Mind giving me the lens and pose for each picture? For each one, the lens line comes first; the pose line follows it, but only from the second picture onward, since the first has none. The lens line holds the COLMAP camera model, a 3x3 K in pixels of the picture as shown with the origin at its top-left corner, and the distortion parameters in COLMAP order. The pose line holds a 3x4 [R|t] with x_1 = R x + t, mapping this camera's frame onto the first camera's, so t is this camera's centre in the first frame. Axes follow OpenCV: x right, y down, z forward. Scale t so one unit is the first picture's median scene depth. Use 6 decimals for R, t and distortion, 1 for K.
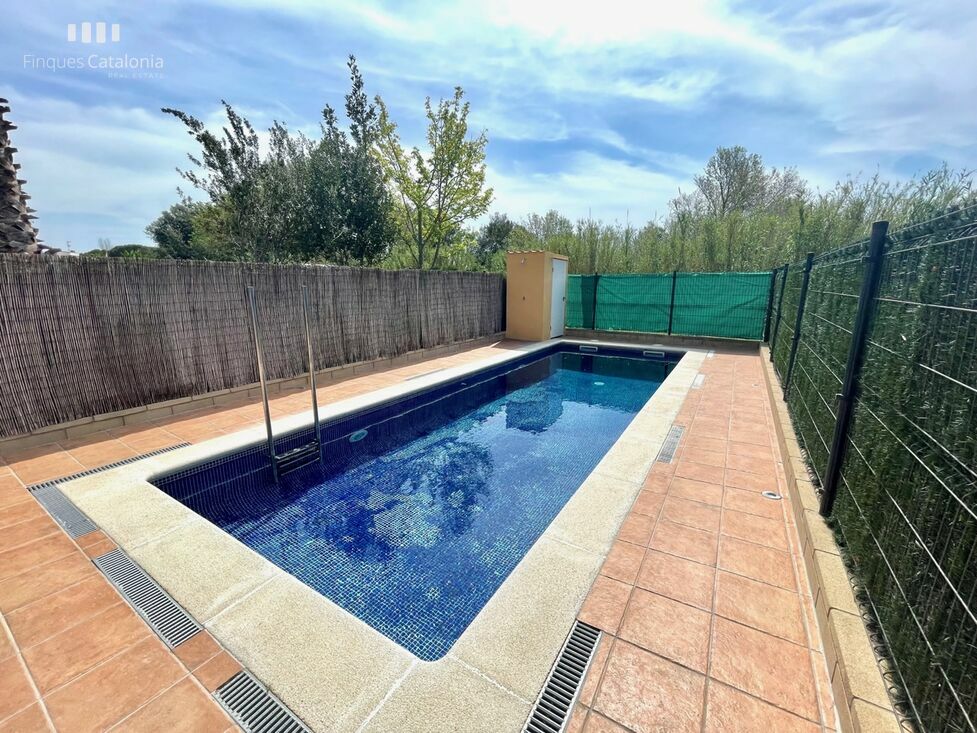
lens RADIAL K [[394.3, 0, 488.5], [0, 394.3, 366.5], [0, 0, 1]] dist [0.000293, 0.000004]
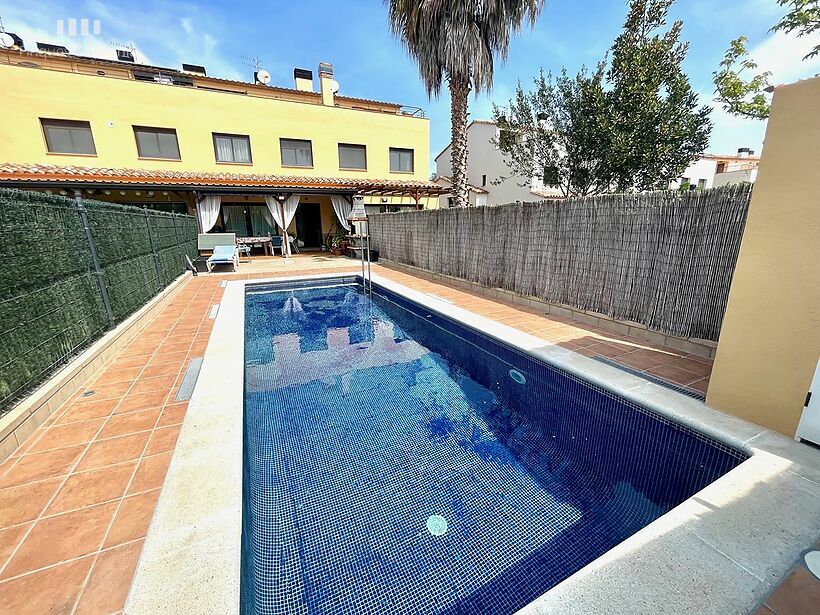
lens RADIAL K [[330.9, 0, 410.0], [0, 330.9, 307.5], [0, 0, 1]] dist [0.000293, 0.000004]
pose [[-0.546392, 0.209535, -0.810895, 0.512245], [-0.148032, 0.928794, 0.339747, -0.224270], [0.824343, 0.305674, -0.476468, 1.162985]]
